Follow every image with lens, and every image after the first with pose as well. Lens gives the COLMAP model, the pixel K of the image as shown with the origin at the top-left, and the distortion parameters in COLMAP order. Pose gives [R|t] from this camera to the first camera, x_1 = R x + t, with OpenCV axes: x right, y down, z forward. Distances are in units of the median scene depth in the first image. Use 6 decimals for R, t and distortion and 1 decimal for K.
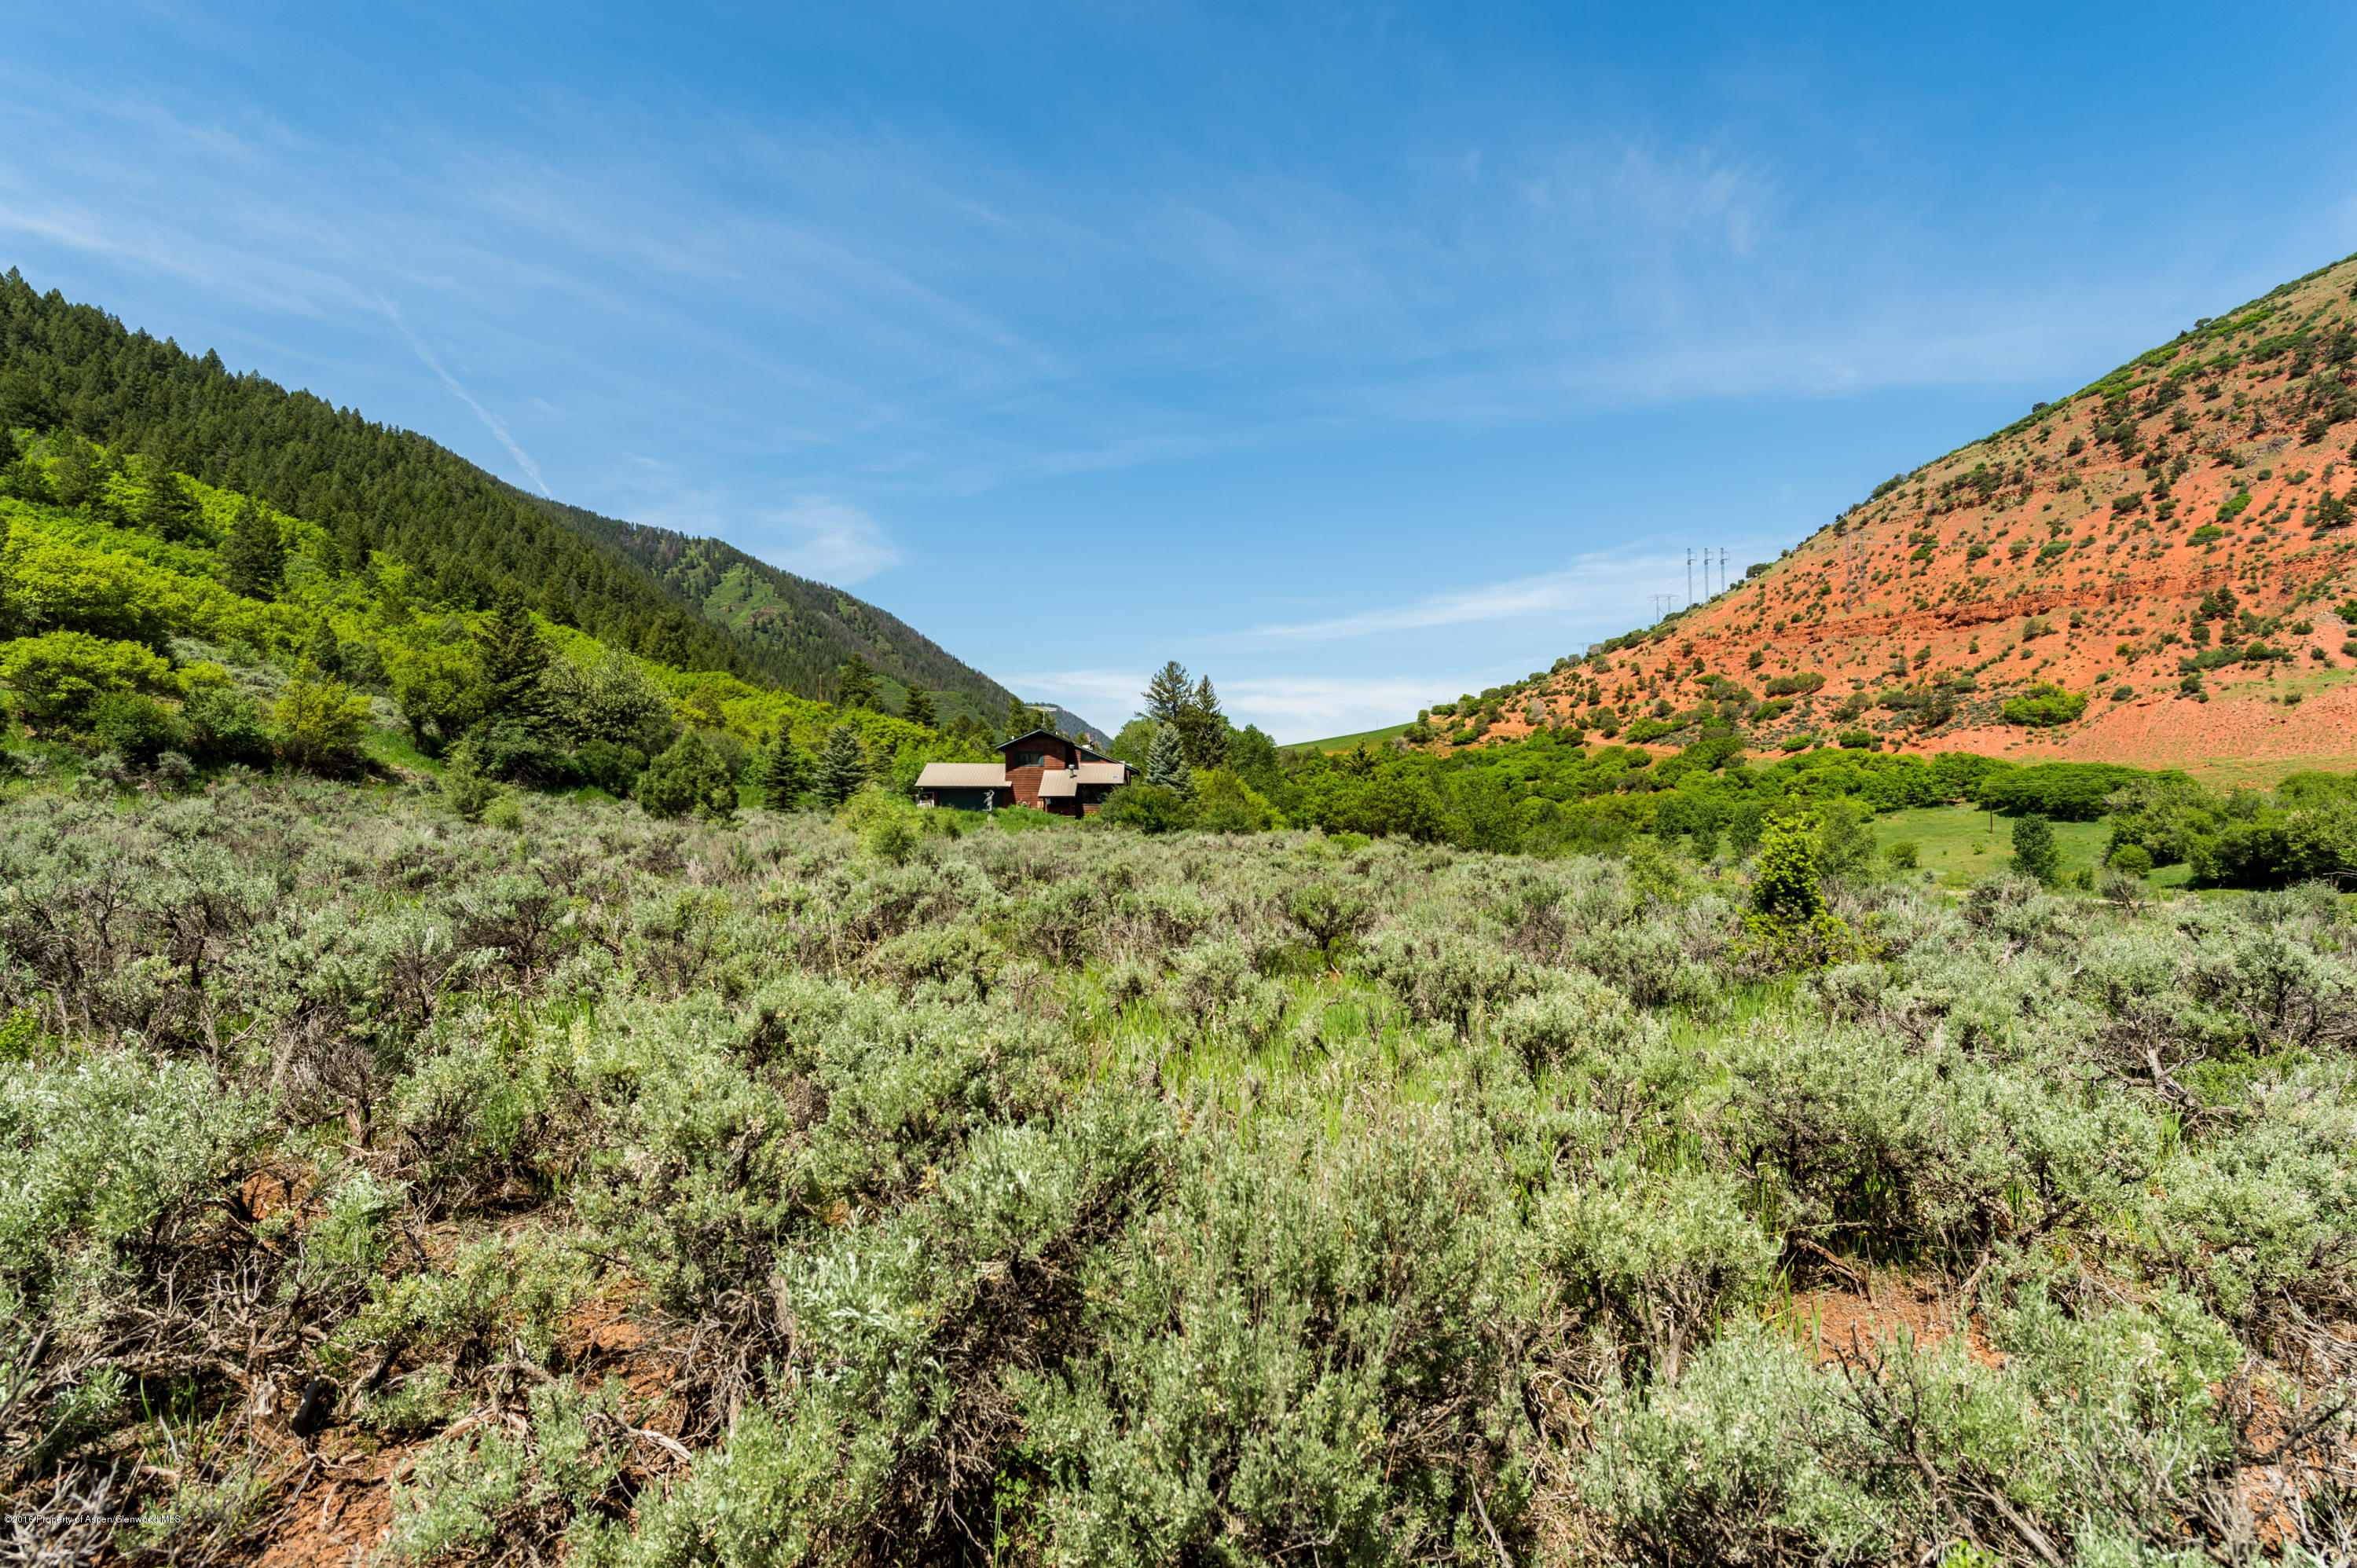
lens RADIAL K [[1109.5, 0, 1184.7], [0, 1109.5, 760.8], [0, 0, 1]] dist [0.021895, -0.008987]
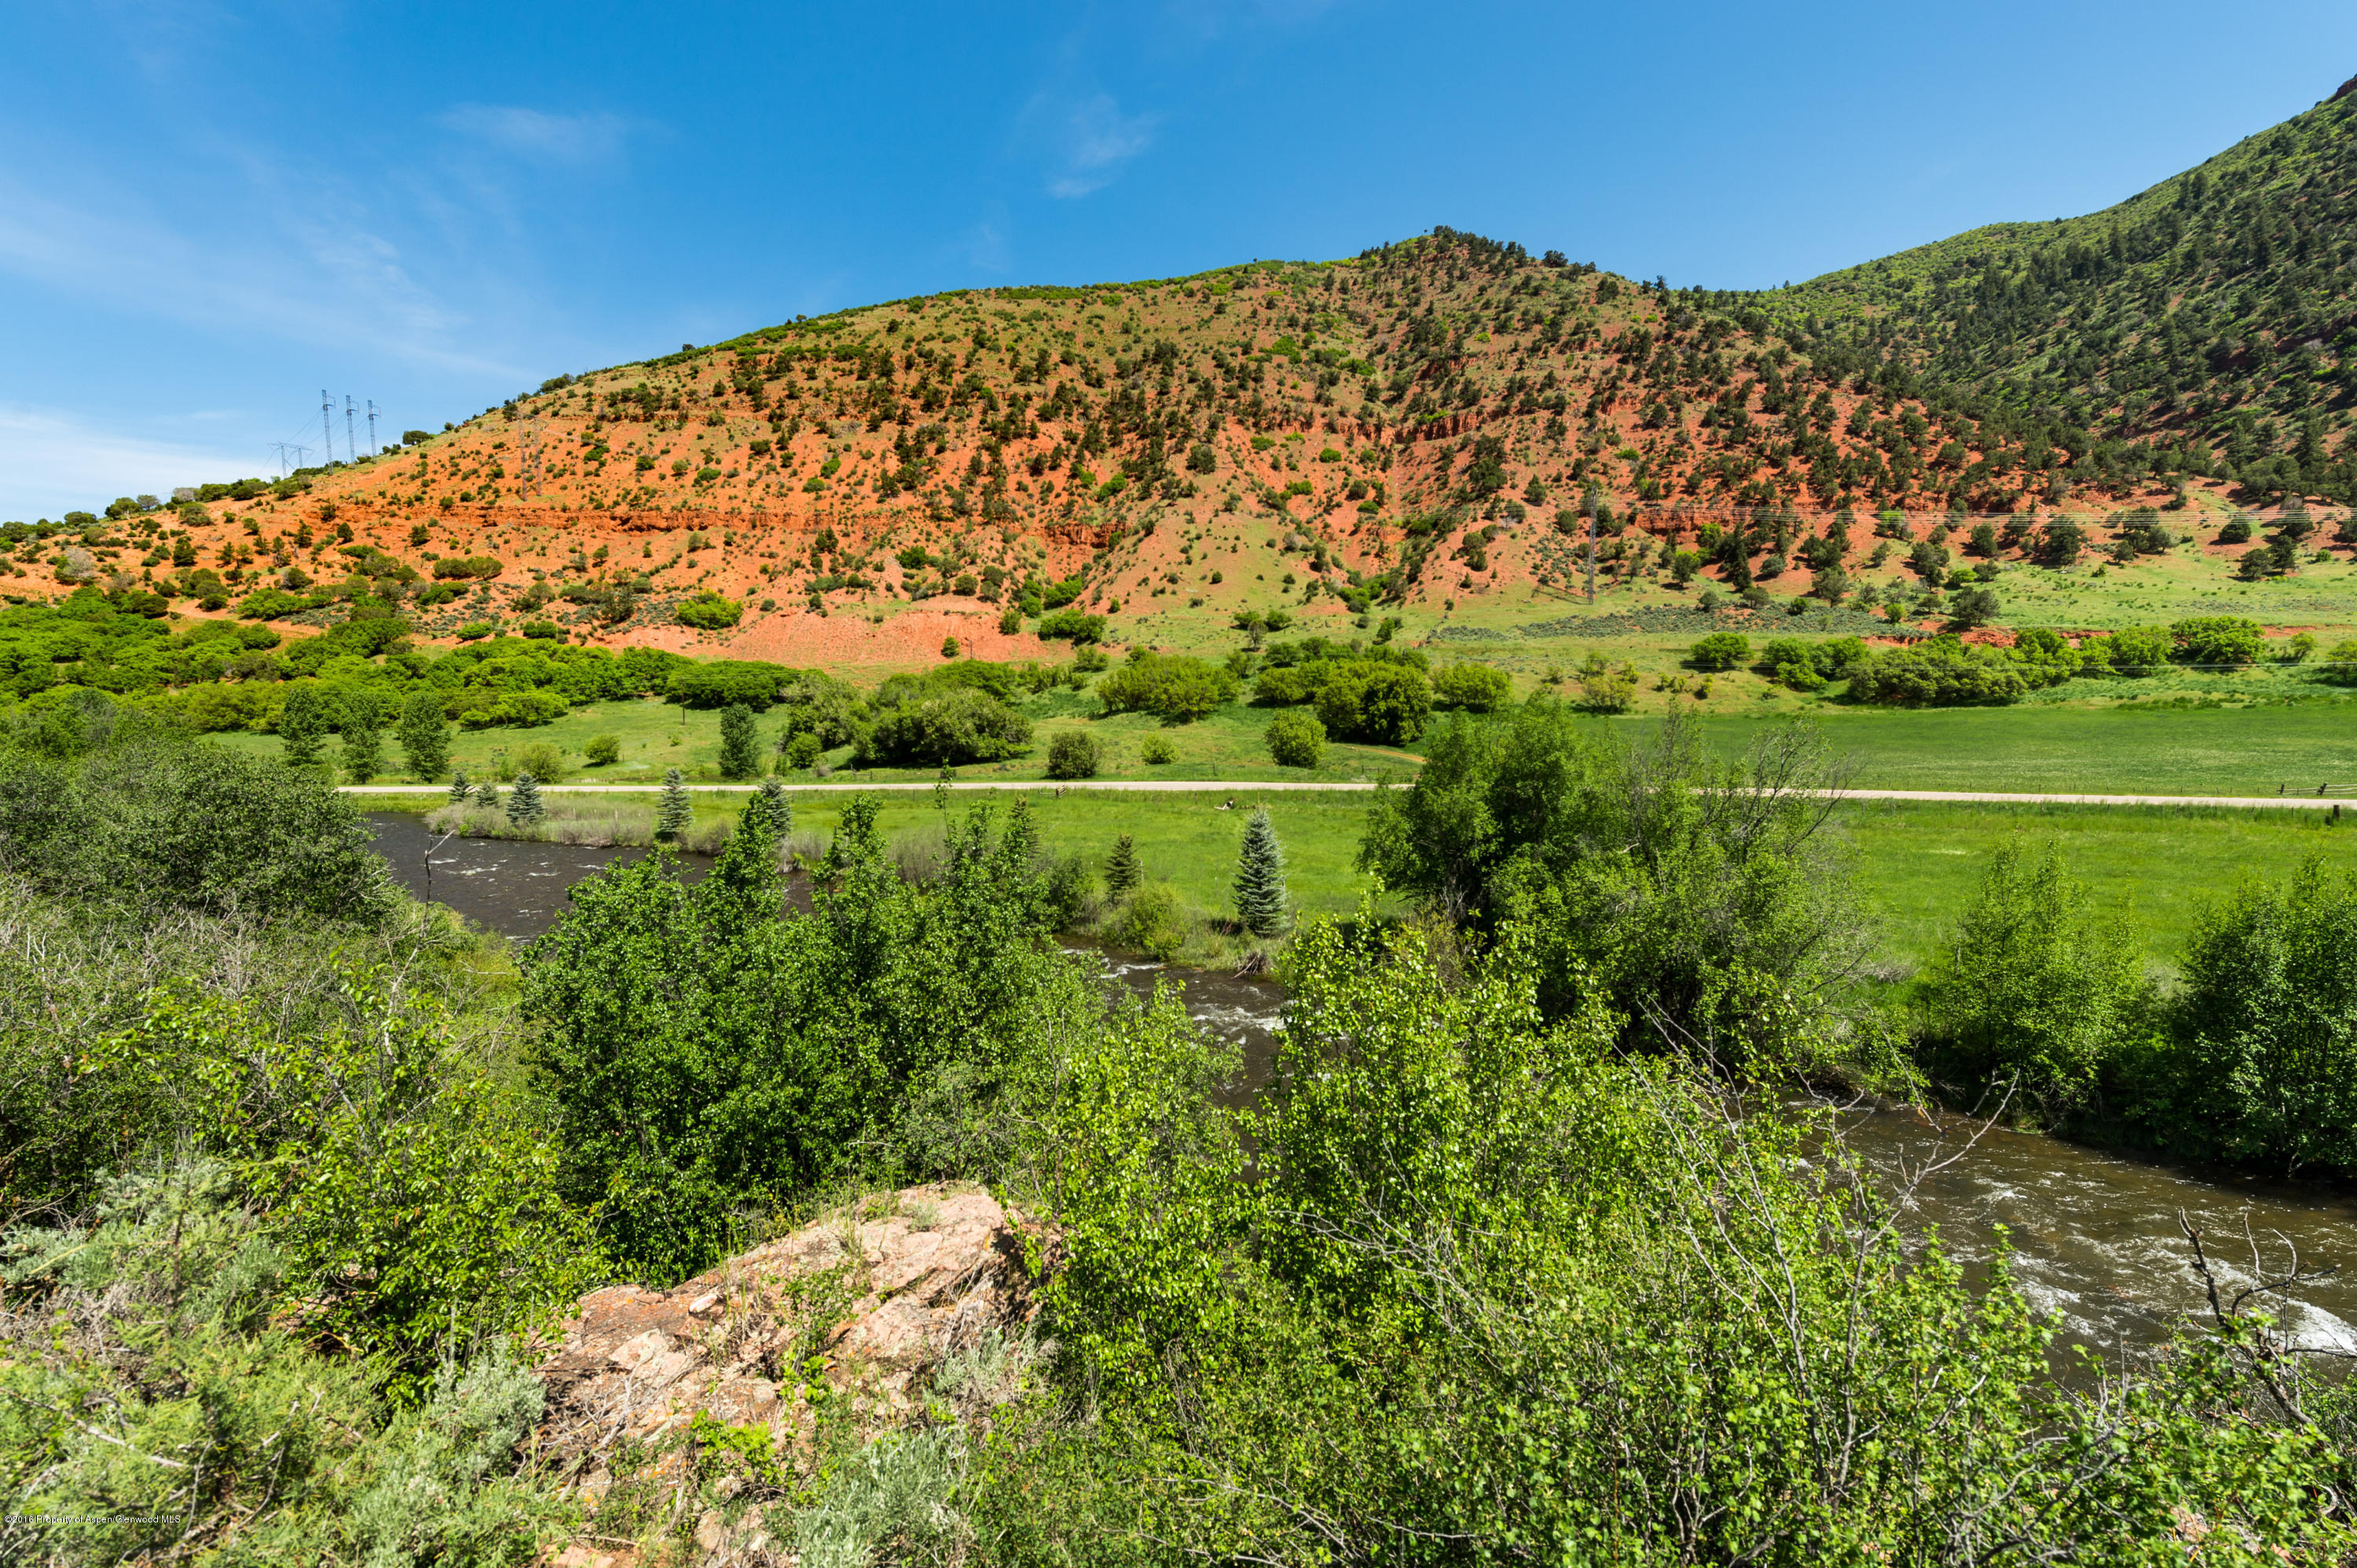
lens RADIAL K [[1006.2, 0, 1182.9], [0, 1006.2, 791.7], [0, 0, 1]] dist [0.017528, -0.008615]
pose [[0.440455, -0.076673, 0.894495, 0.044582], [-0.037414, 0.993913, 0.103618, 0.006332], [-0.896995, -0.079106, 0.434905, 0.093682]]
